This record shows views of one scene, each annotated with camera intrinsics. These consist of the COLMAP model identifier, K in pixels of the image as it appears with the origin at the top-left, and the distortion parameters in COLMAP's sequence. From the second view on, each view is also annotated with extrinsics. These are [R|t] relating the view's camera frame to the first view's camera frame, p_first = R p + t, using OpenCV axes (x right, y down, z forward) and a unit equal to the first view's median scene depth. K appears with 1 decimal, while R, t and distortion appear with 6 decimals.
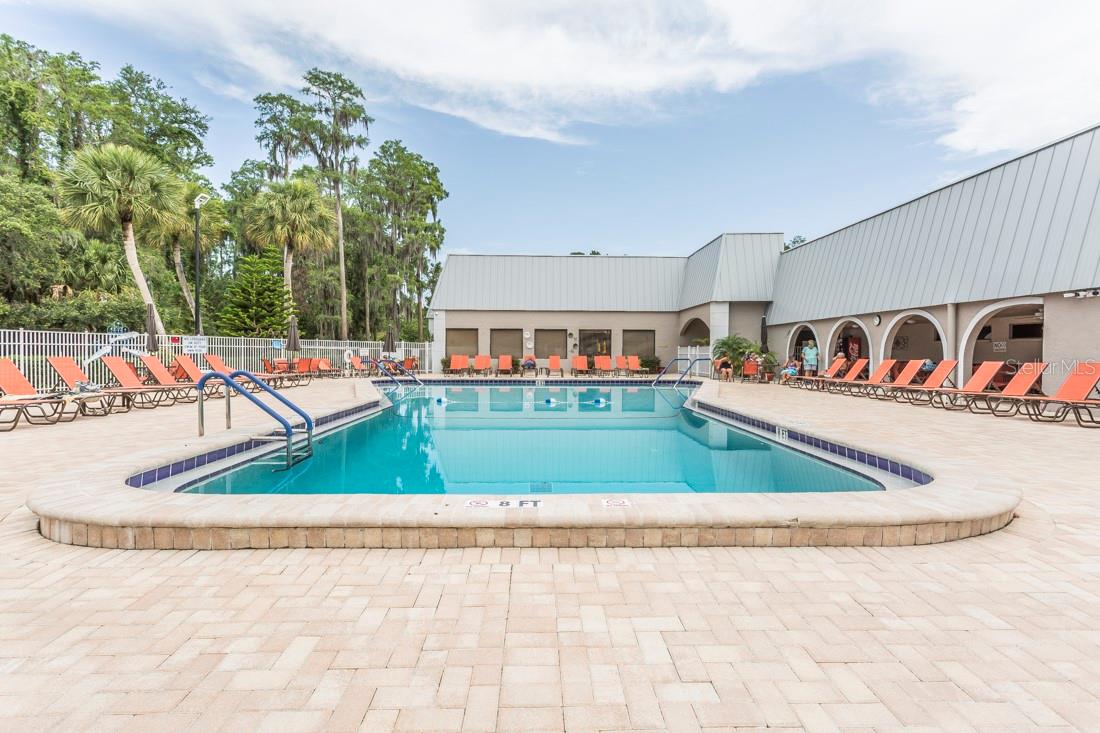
lens RADIAL K [[526.9, 0, 554.9], [0, 526.9, 359.3], [0, 0, 1]] dist [0.004366, 0.001342]
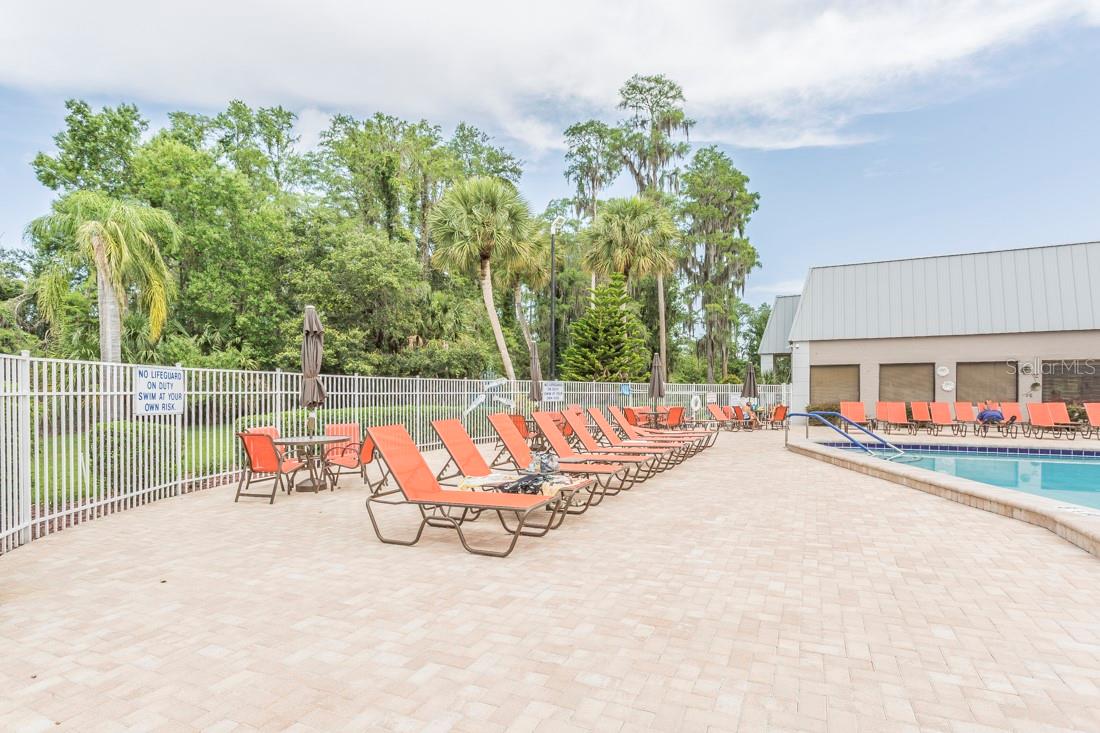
lens RADIAL K [[526.9, 0, 535.0], [0, 526.9, 394.8], [0, 0, 1]] dist [0.004366, 0.001342]
pose [[0.891048, -0.004753, -0.453885, -0.212935], [-0.000234, 0.999940, -0.010932, -0.008292], [0.453910, 0.009847, 0.890993, 0.148766]]
